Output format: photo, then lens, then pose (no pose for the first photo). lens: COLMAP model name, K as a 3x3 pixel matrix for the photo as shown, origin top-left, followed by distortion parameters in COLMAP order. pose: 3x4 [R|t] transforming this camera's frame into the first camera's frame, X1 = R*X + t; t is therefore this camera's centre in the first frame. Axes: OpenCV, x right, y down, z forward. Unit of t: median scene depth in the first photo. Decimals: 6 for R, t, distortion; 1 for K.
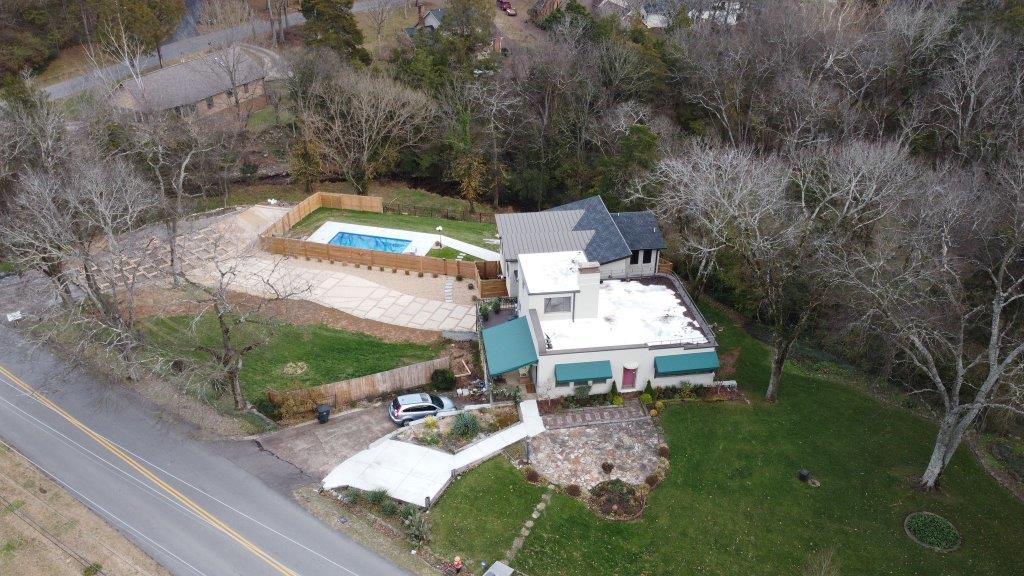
lens RADIAL K [[762.9, 0, 512.0], [0, 762.9, 288.0], [0, 0, 1]] dist [-0.003661, -0.001146]
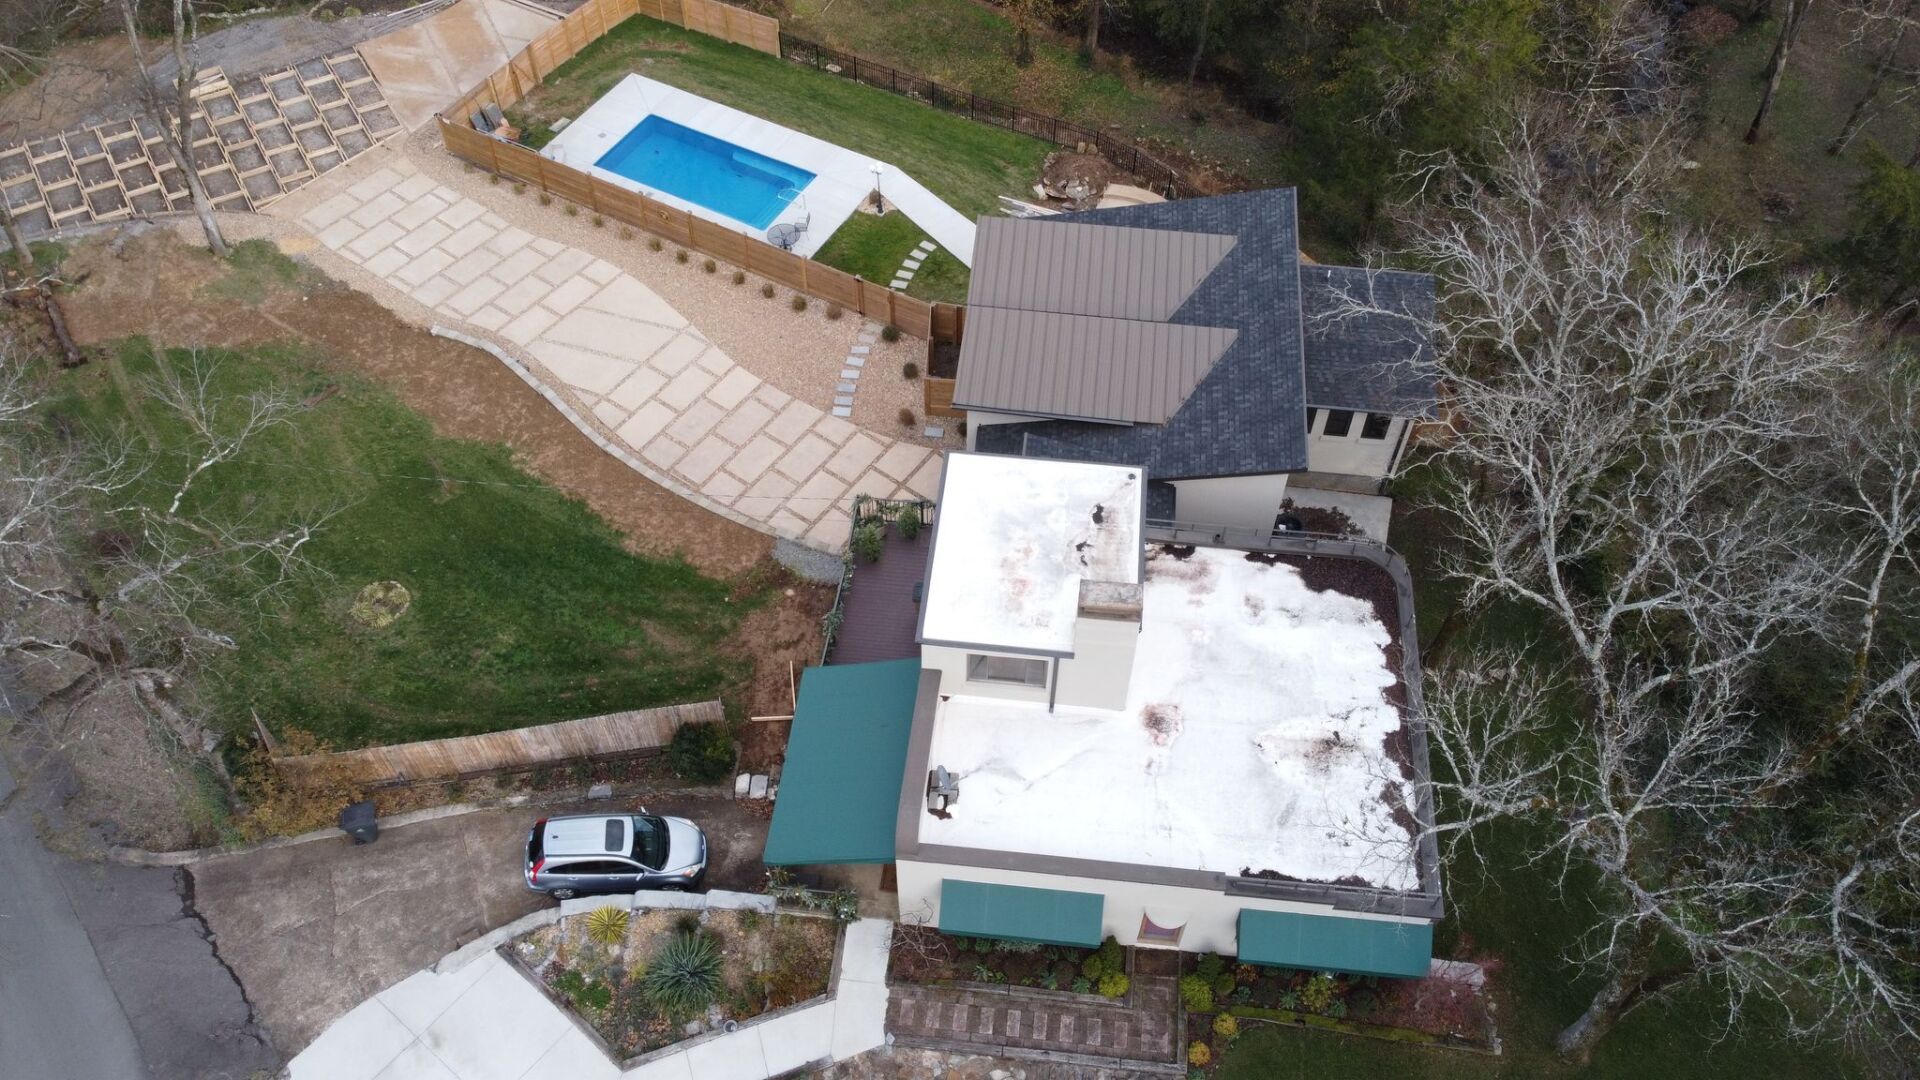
lens RADIAL K [[1430.5, 0, 960.0], [0, 1430.5, 540.0], [0, 0, 1]] dist [-0.003661, -0.001146]
pose [[0.971336, 0.191470, -0.140872, 0.117042], [-0.124785, 0.915117, 0.383392, -0.270782], [0.202322, -0.354824, 0.912779, 0.428889]]
